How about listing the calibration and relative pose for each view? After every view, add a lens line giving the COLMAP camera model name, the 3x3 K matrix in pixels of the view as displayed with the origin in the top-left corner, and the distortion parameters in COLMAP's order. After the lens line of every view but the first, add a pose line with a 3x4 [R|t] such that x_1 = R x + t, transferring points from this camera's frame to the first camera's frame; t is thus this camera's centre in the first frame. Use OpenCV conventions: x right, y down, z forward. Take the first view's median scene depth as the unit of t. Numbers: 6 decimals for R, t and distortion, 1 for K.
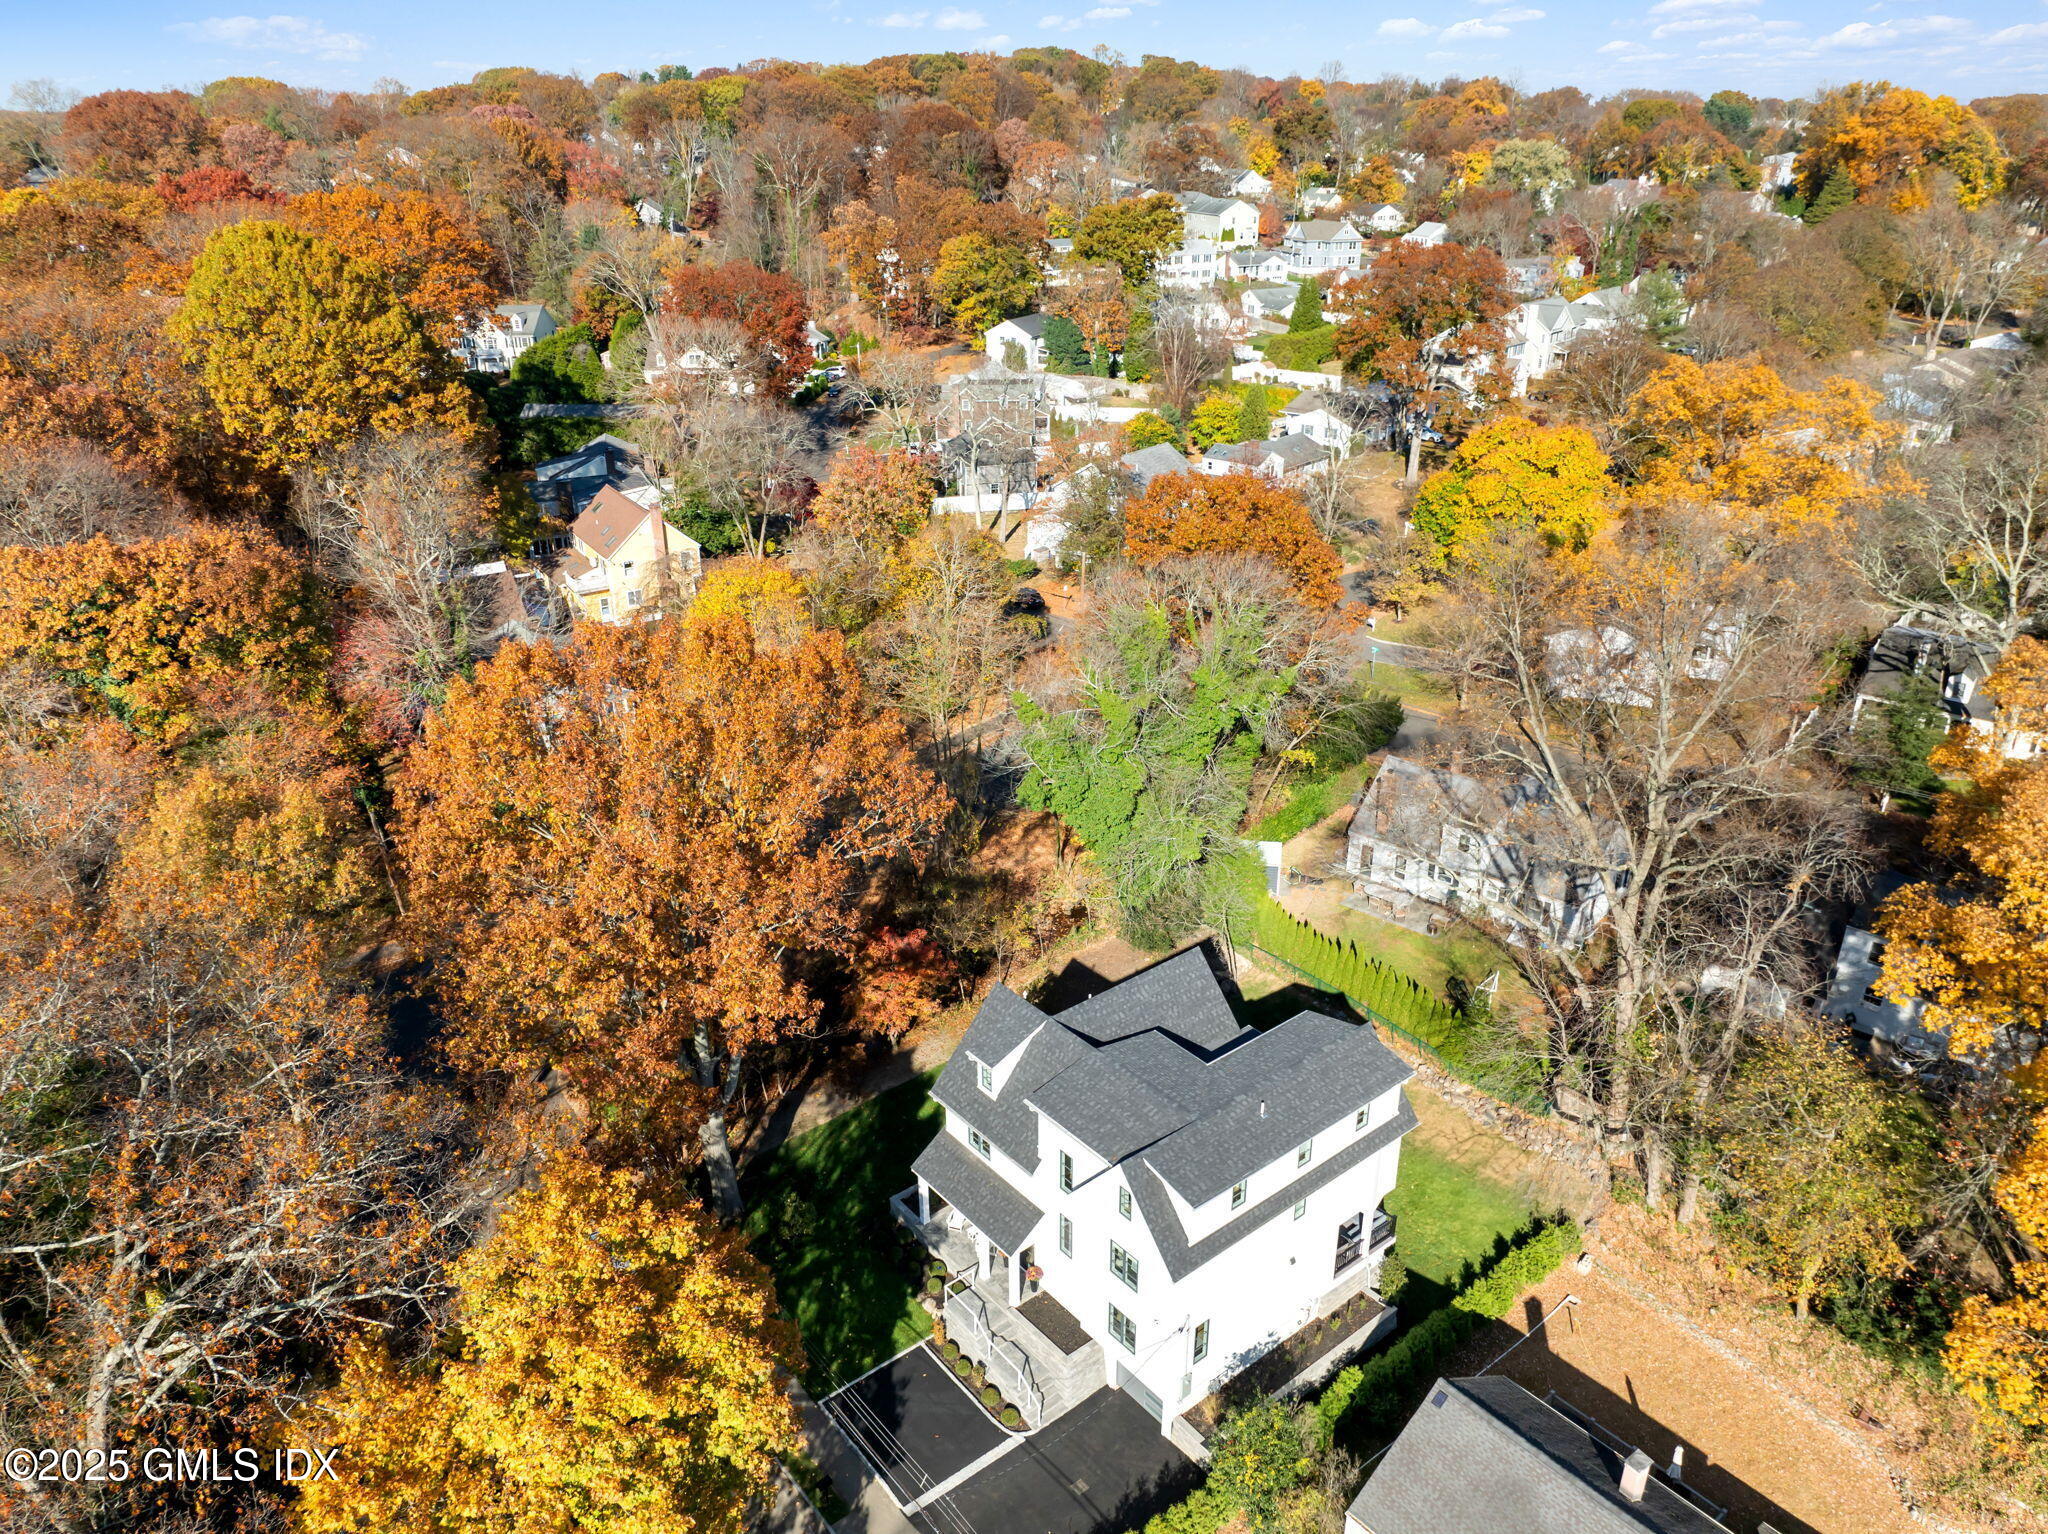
lens RADIAL K [[1408.3, 0, 1024.0], [0, 1408.3, 767.0], [0, 0, 1]] dist [-0.053741, -0.000488]
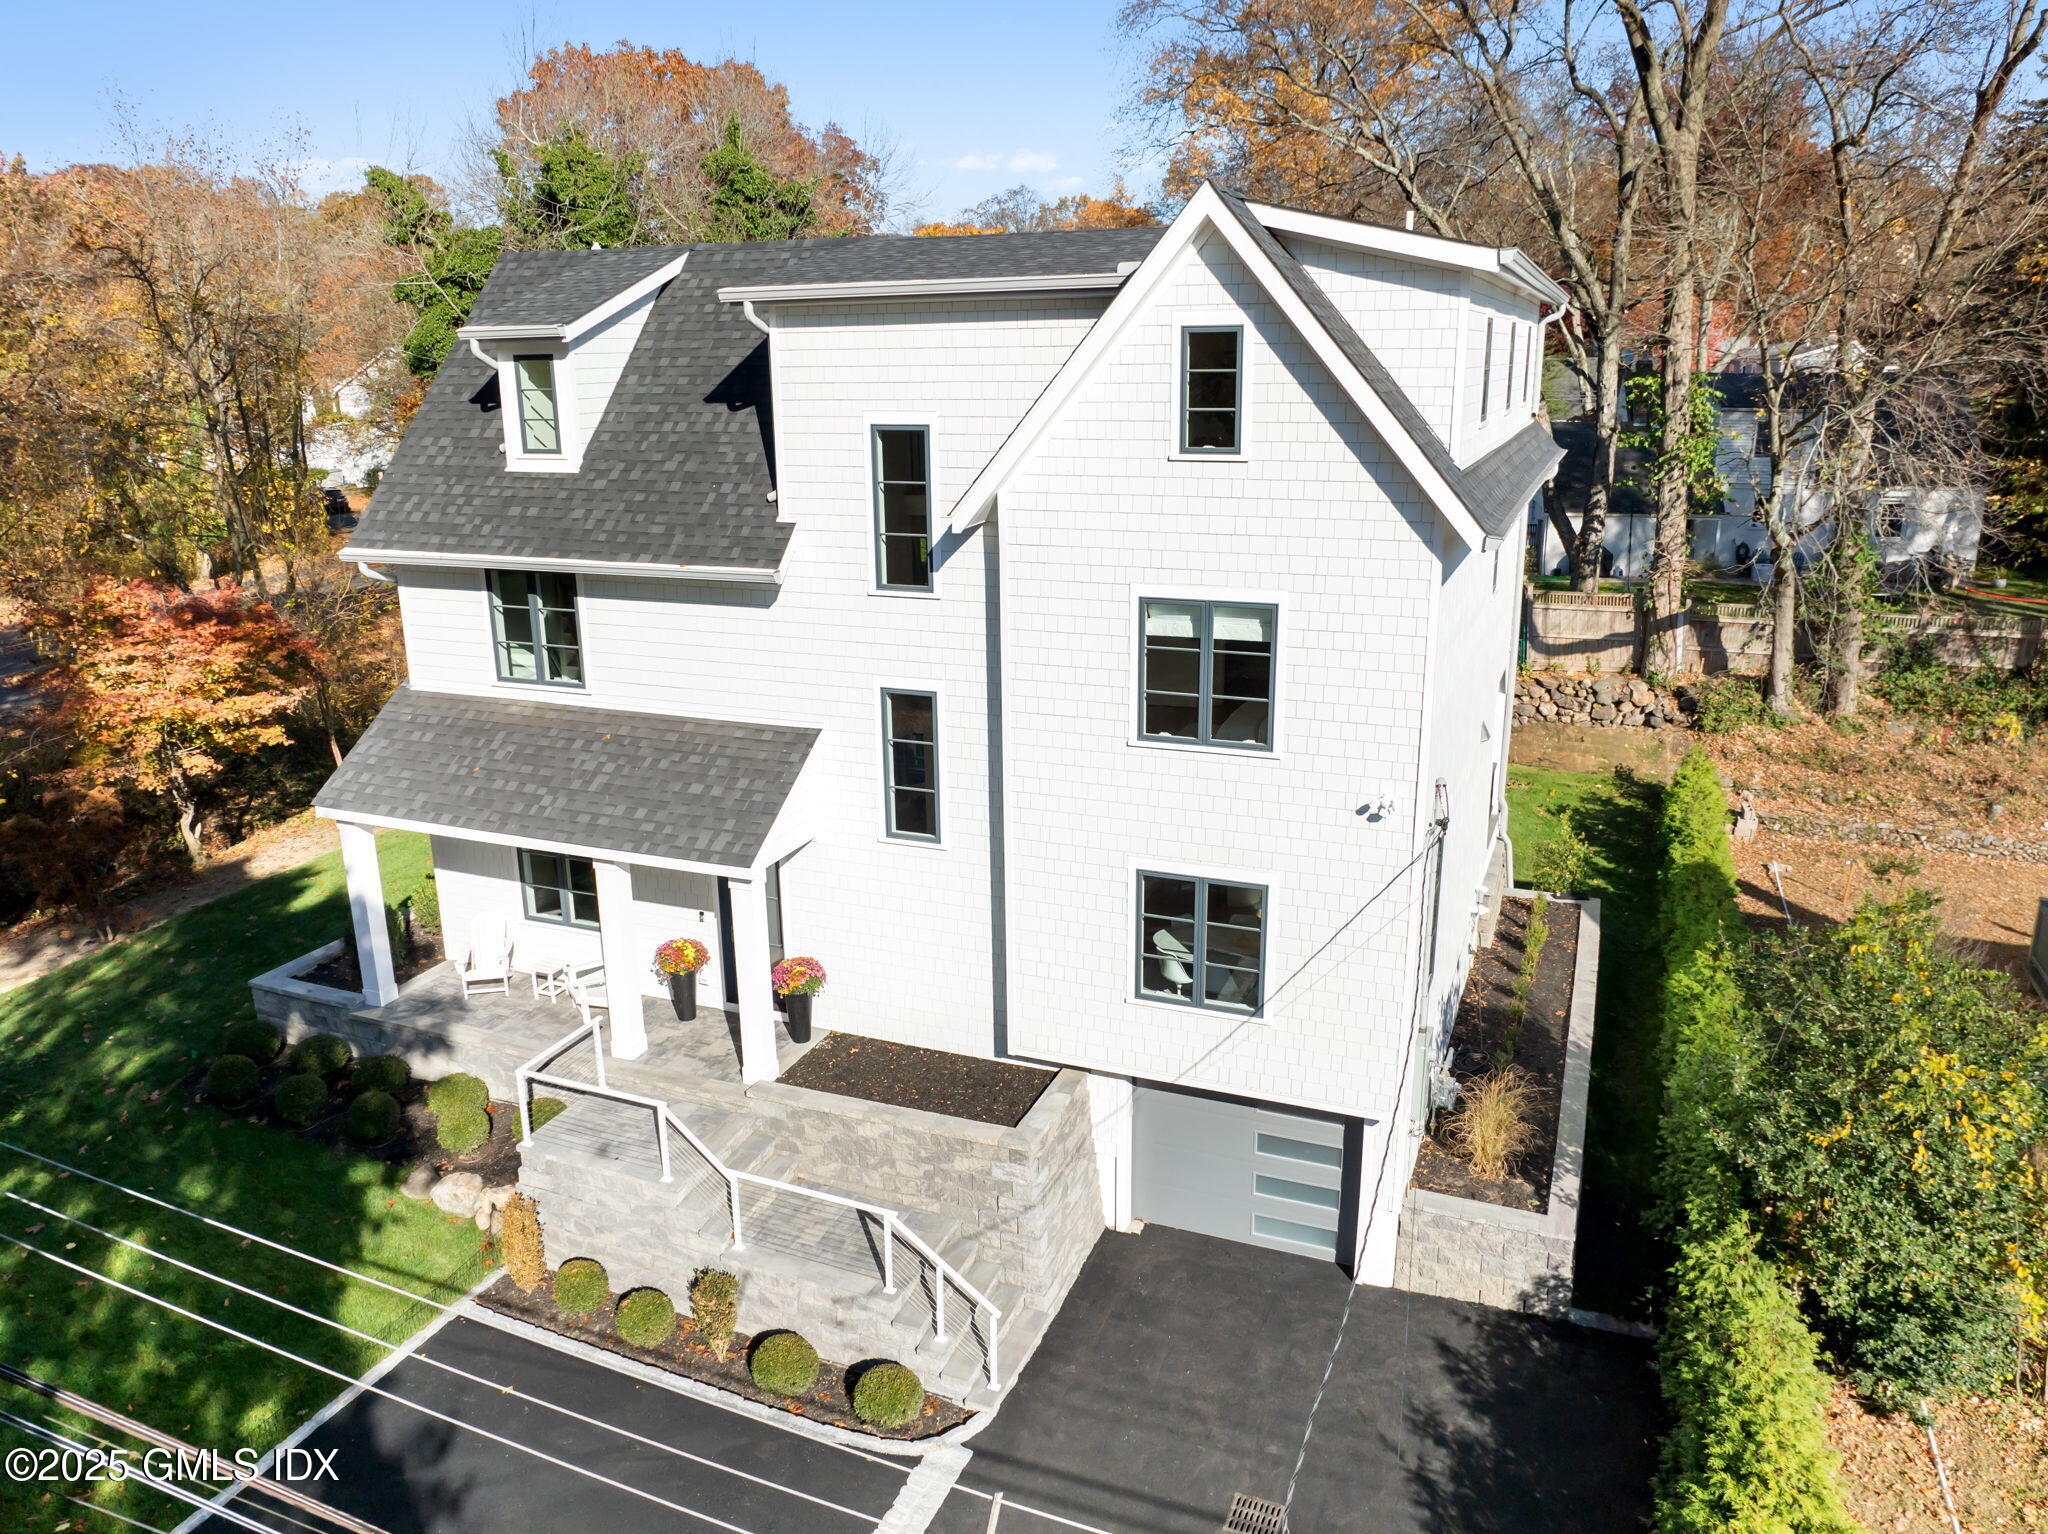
lens RADIAL K [[1408.3, 0, 1024.0], [0, 1408.3, 767.0], [0, 0, 1]] dist [-0.053741, -0.000488]
pose [[0.870503, -0.125457, 0.475905, -0.093105], [0.202750, 0.972515, -0.114489, 0.362408], [-0.448461, 0.196152, 0.872013, 0.690212]]
